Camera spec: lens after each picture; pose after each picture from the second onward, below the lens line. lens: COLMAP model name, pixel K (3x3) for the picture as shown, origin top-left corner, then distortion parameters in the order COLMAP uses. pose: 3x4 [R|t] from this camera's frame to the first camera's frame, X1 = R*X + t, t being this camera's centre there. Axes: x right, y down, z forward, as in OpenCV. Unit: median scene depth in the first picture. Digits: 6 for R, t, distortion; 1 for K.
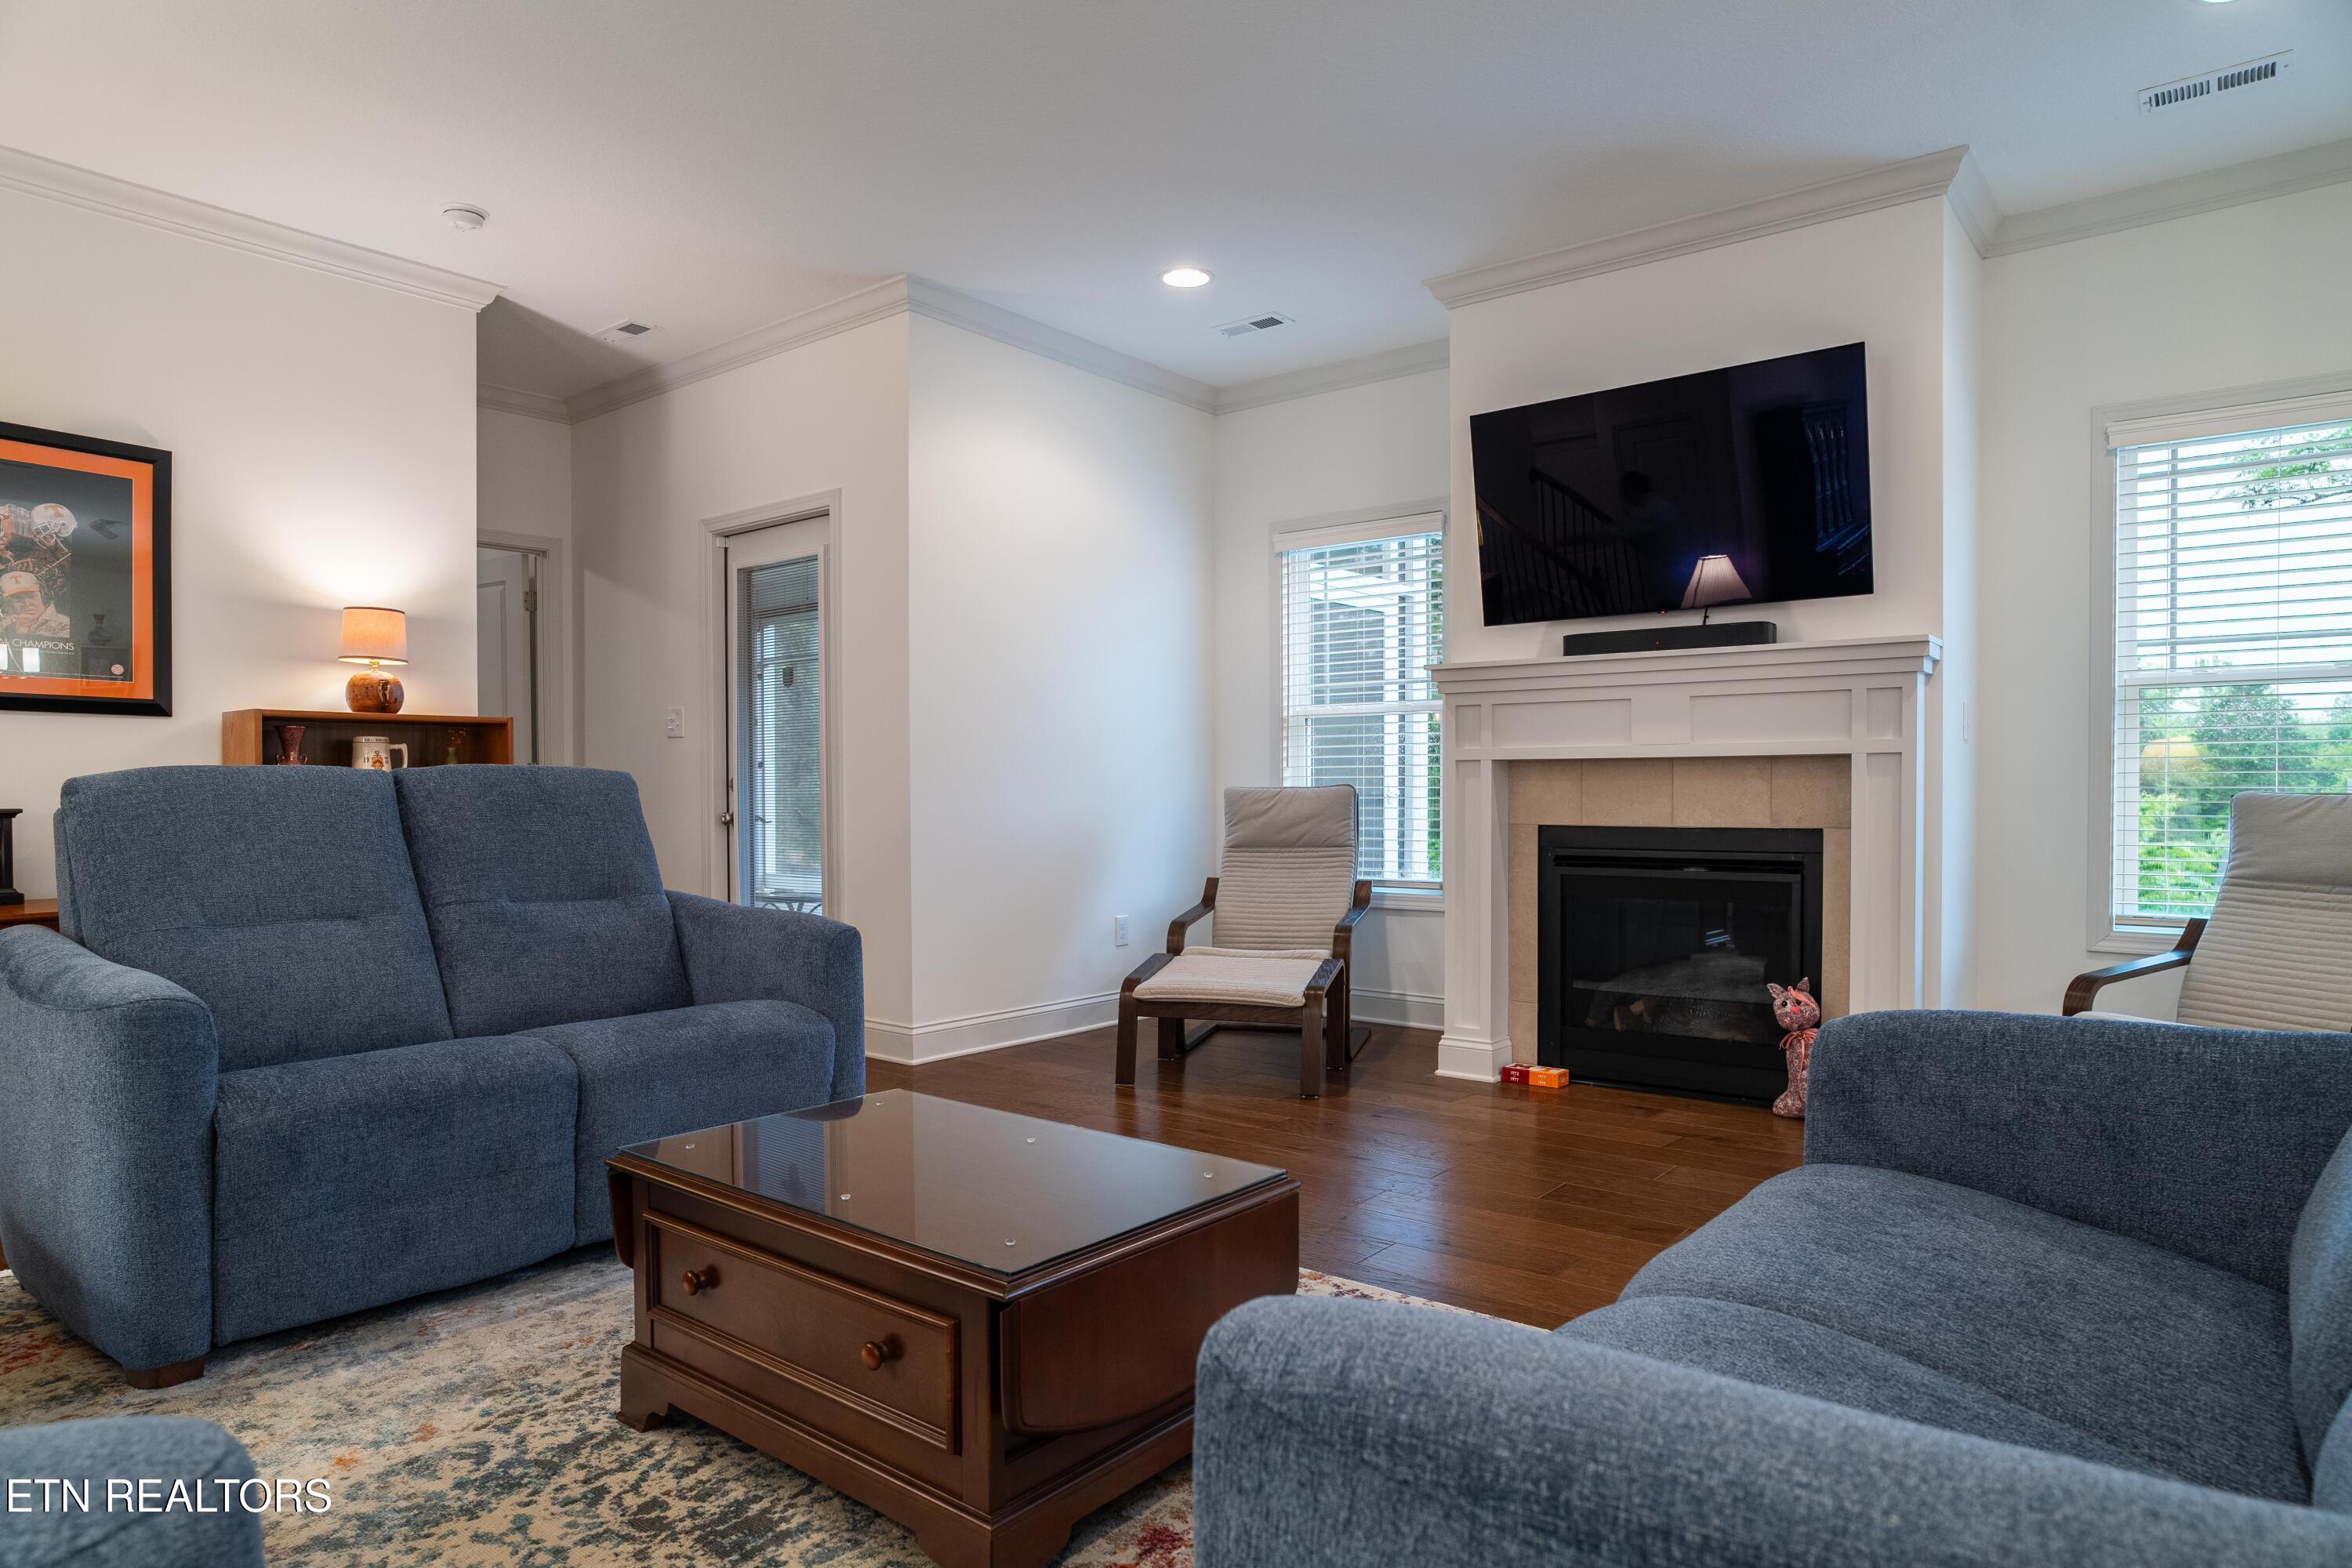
lens RADIAL K [[1373.3, 0, 1164.1], [0, 1373.3, 801.2], [0, 0, 1]] dist [-0.002194, -0.000110]
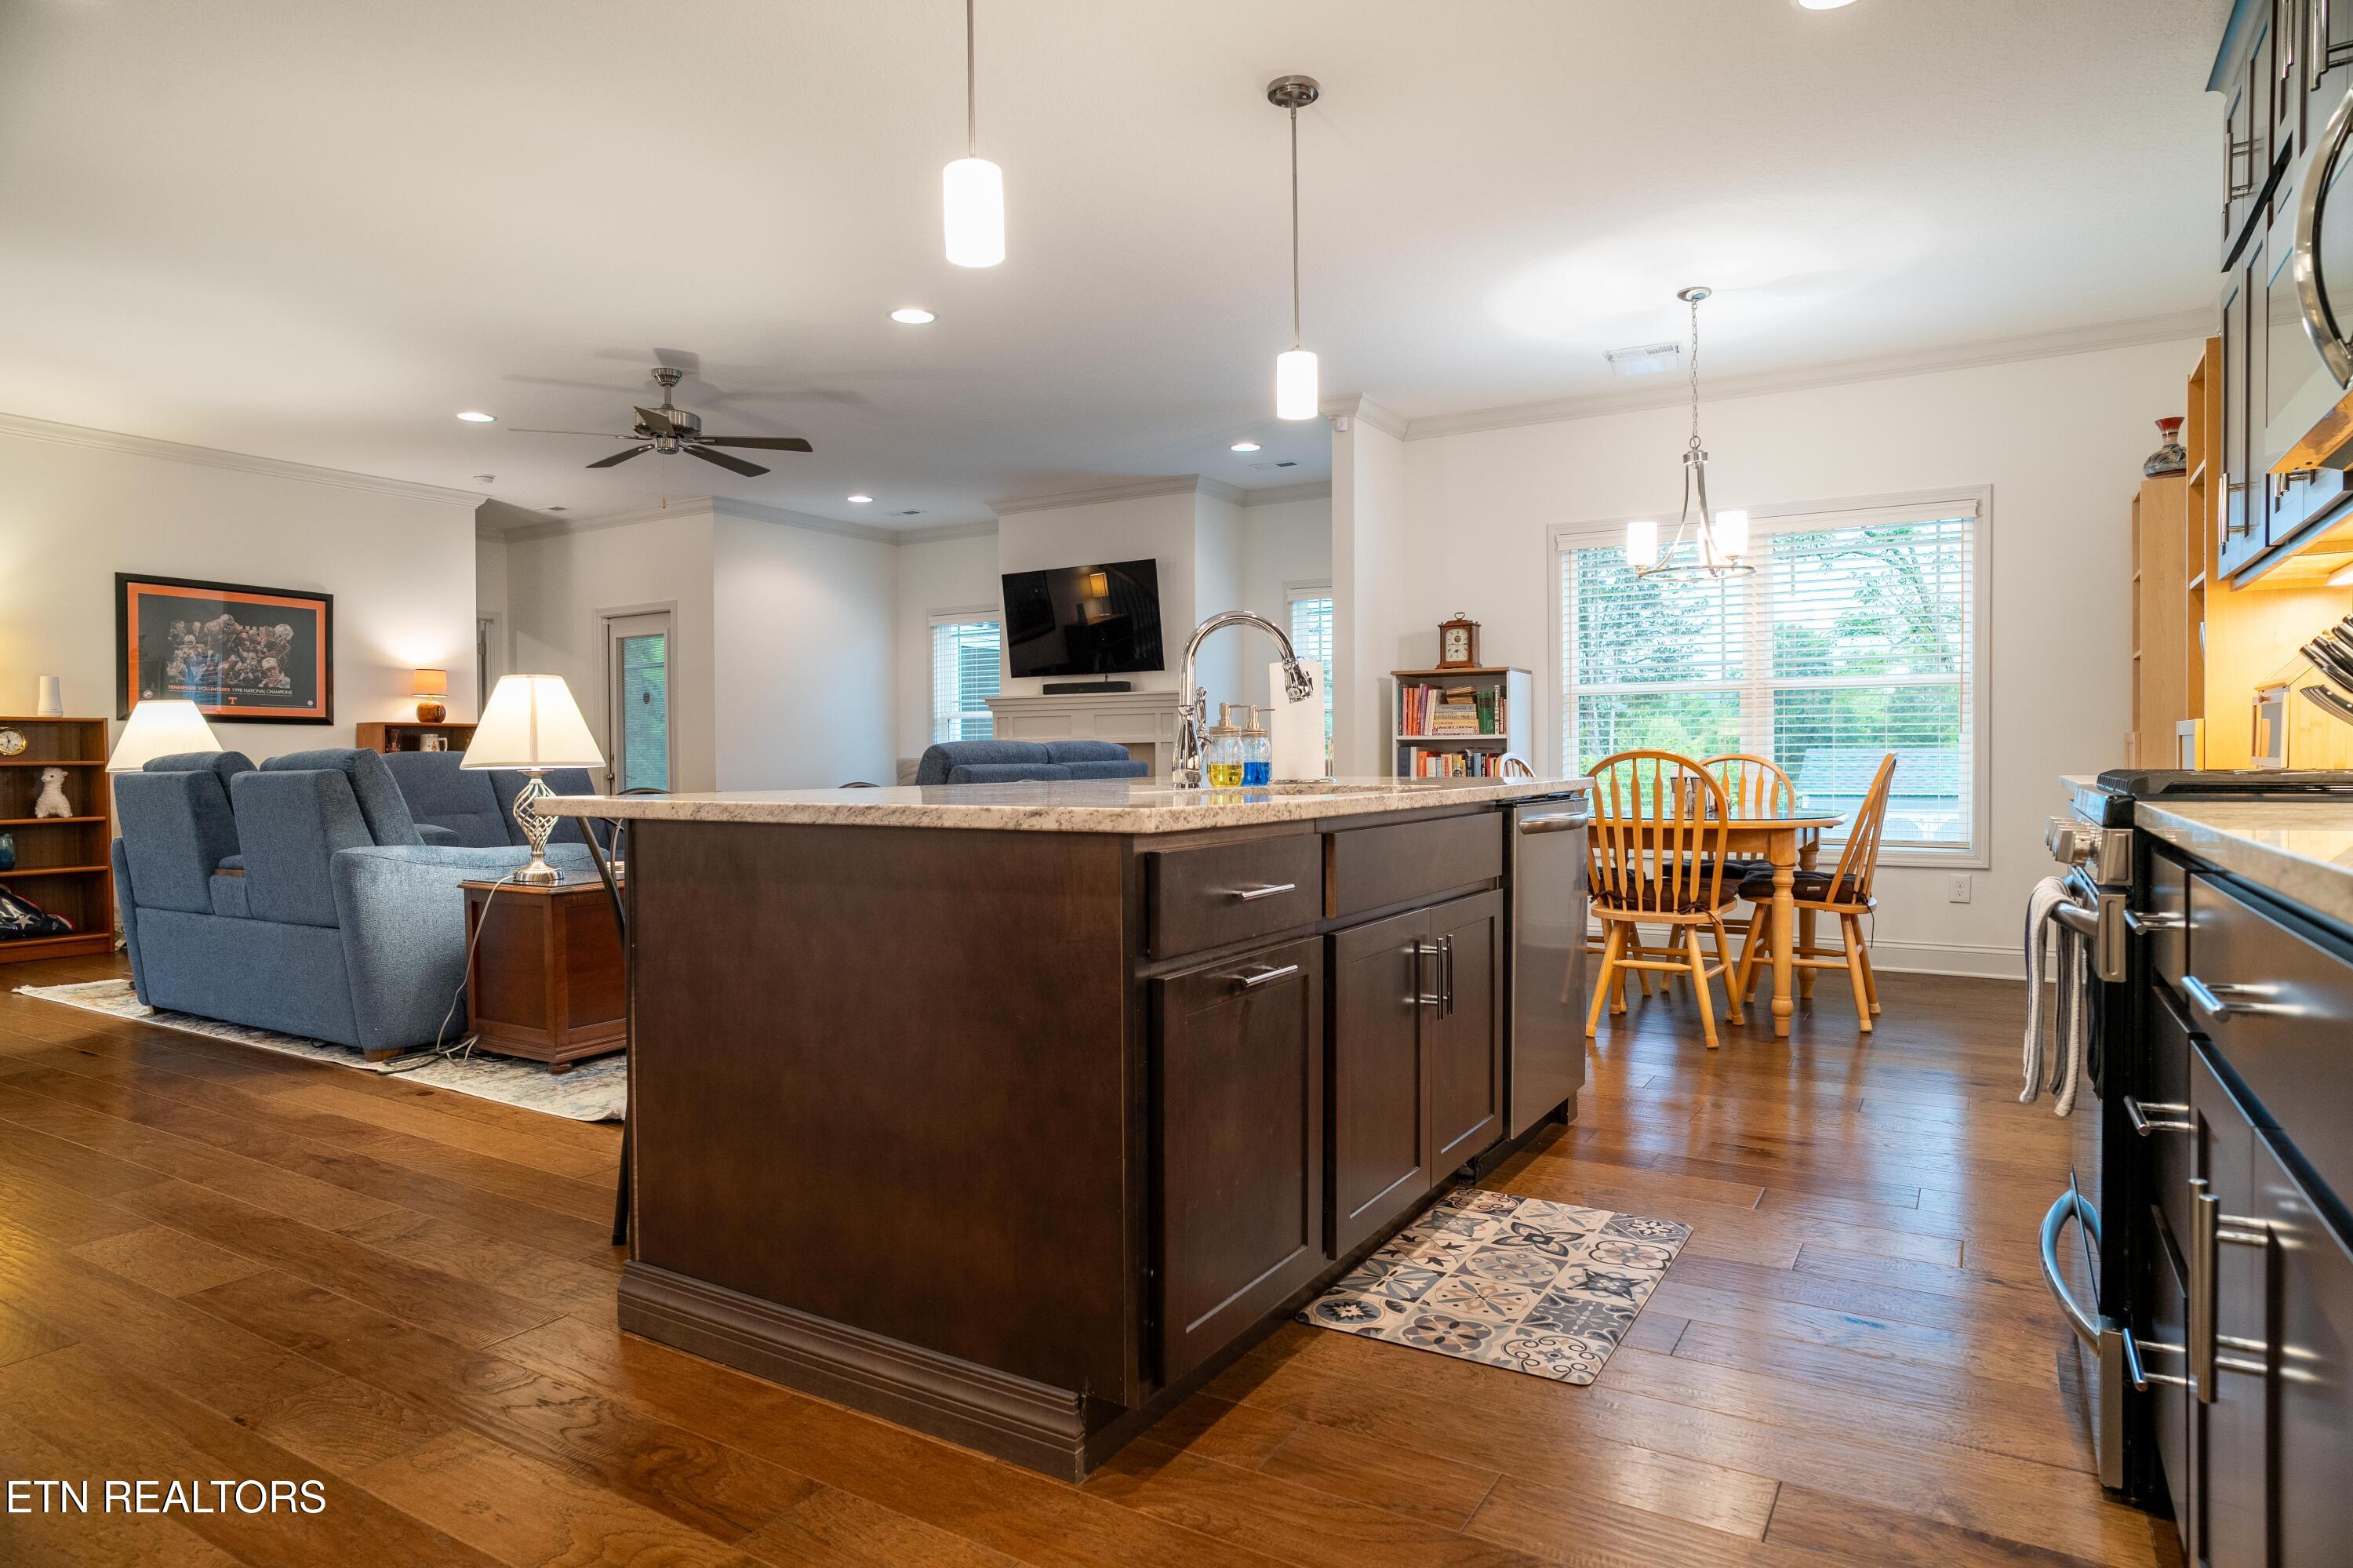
lens RADIAL K [[1347.3, 0, 1188.5], [0, 1347.3, 775.4], [0, 0, 1]] dist [-0.002308, -0.000425]
pose [[0.989996, -0.004812, 0.141015, 0.231087], [0.004406, 0.999985, 0.003191, 0.010361], [-0.141029, -0.002538, 0.990002, -1.081800]]
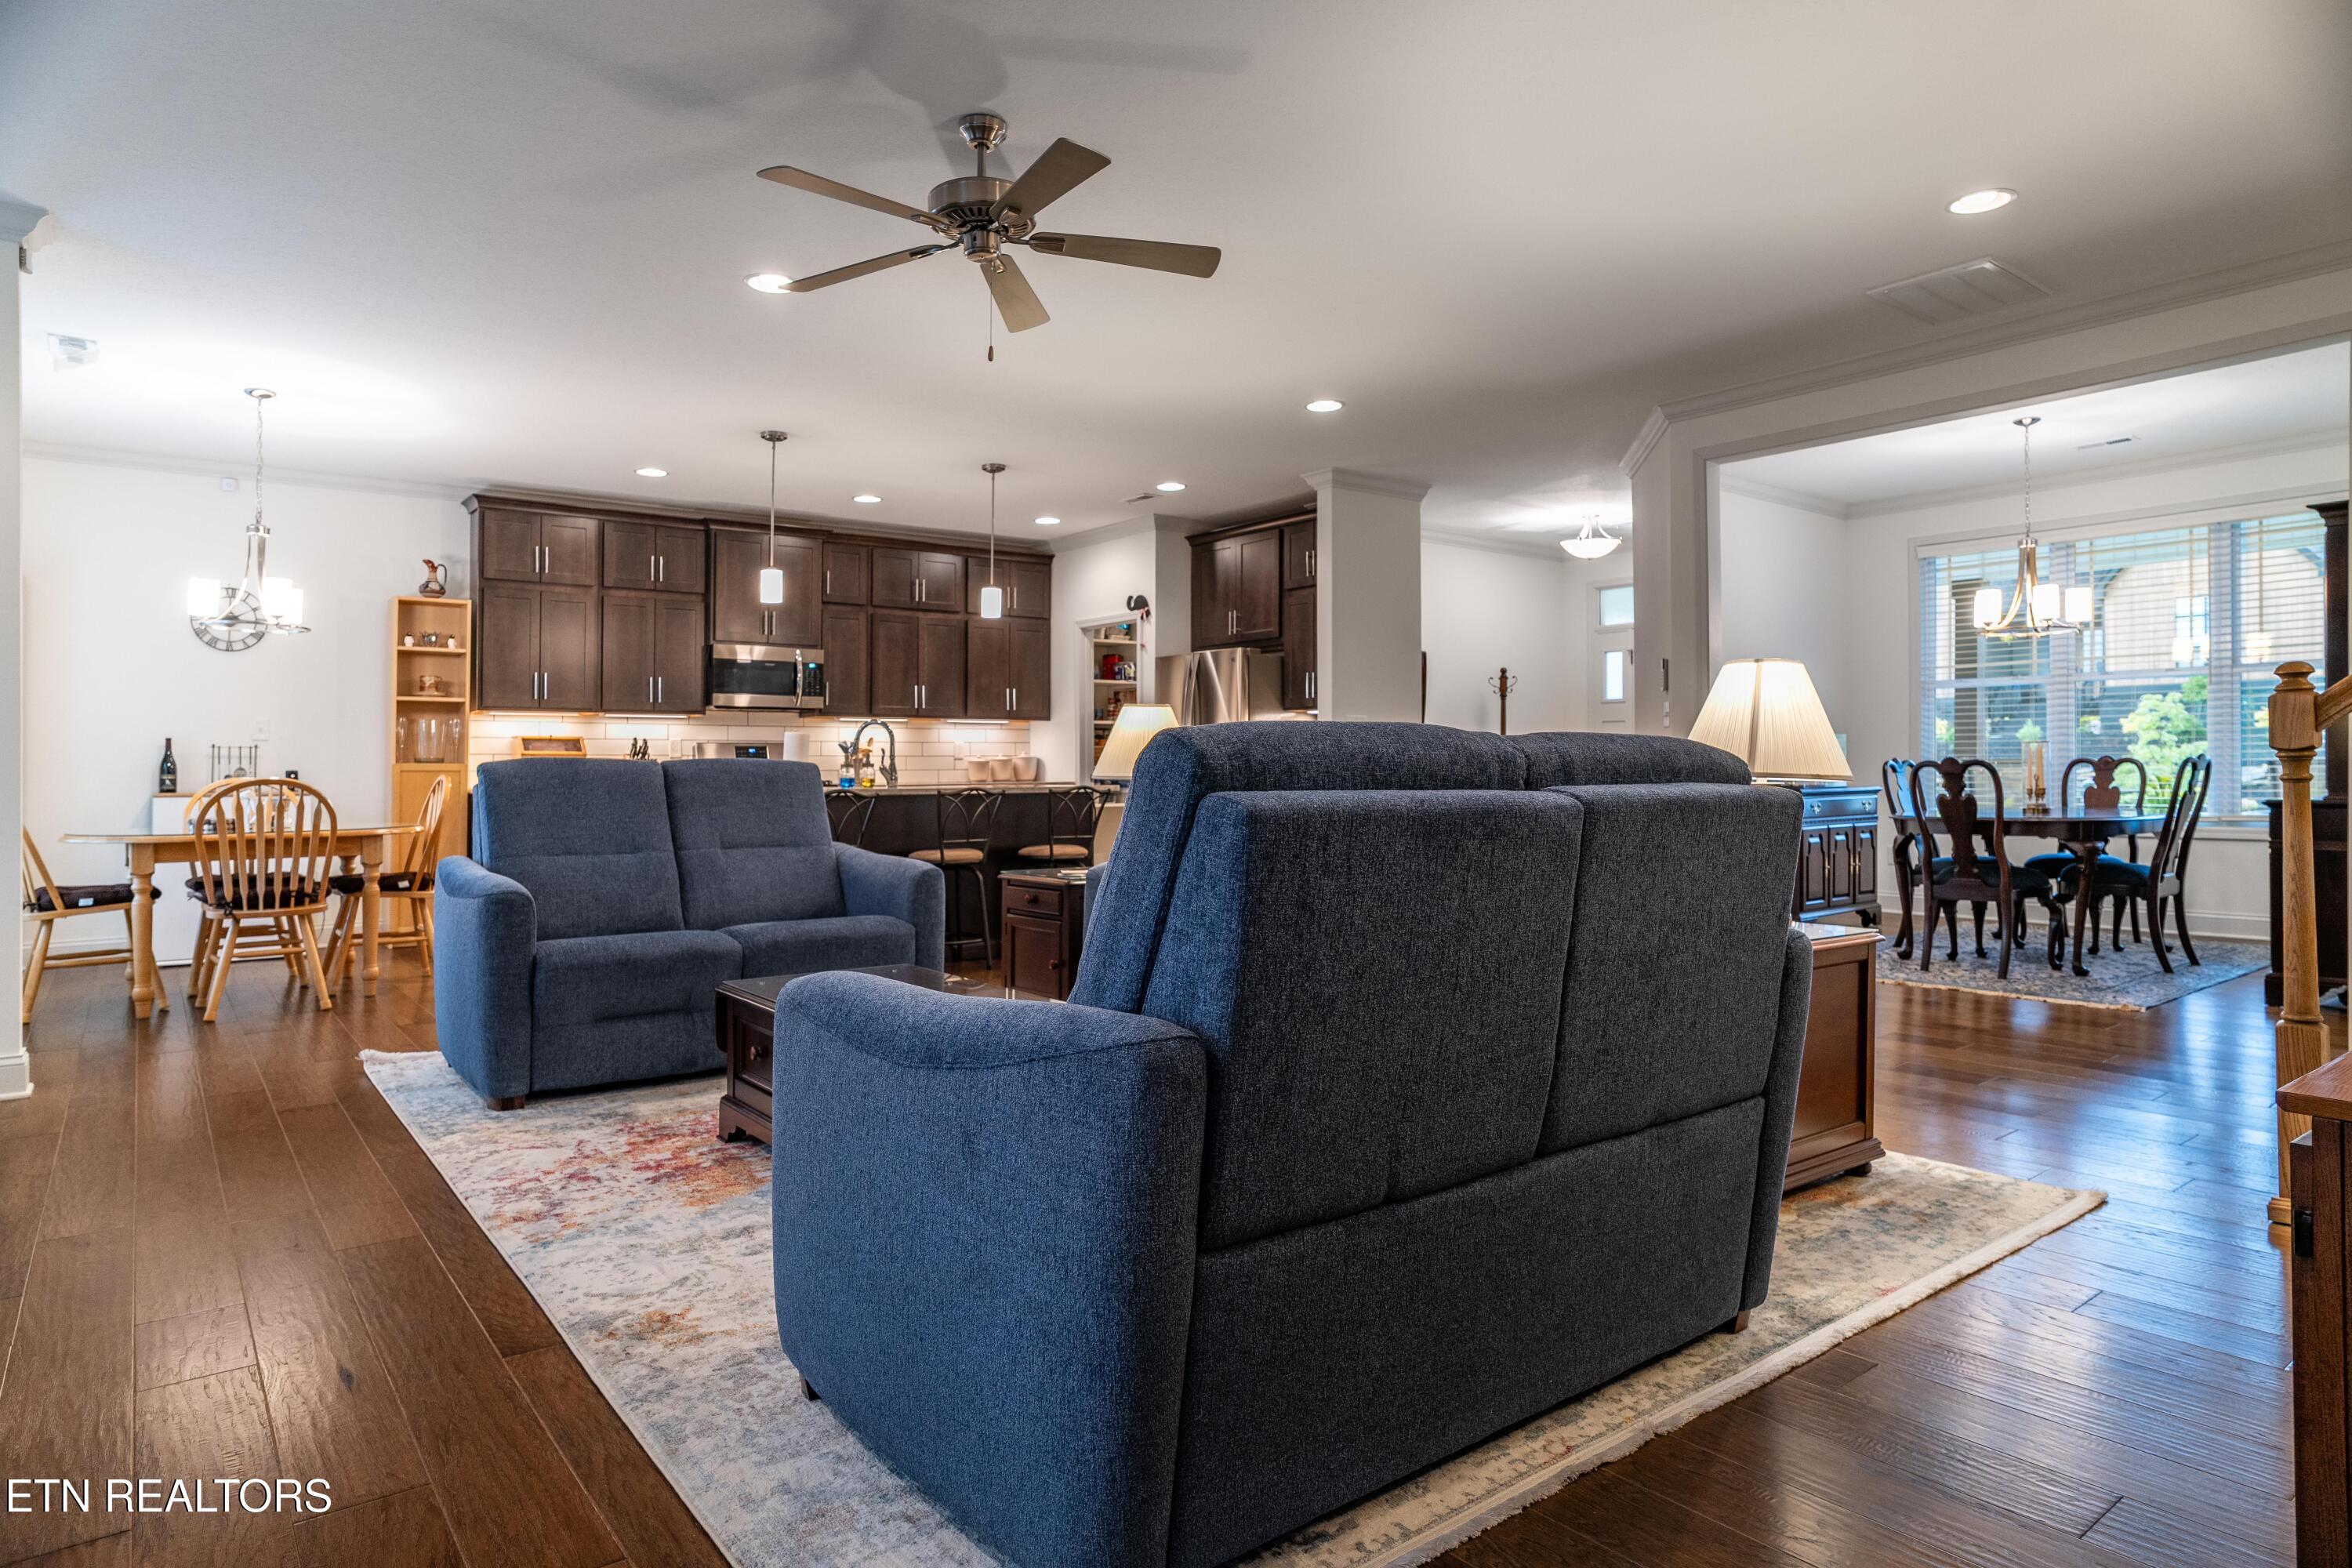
lens RADIAL K [[1346.7, 0, 1188.0], [0, 1346.7, 775.4], [0, 0, 1]] dist [-0.002308, -0.000425]
pose [[-0.974590, 0.009234, 0.223805, -0.444661], [0.012424, 0.999840, 0.012849, -0.015937], [-0.223650, 0.015303, -0.974549, 1.251806]]
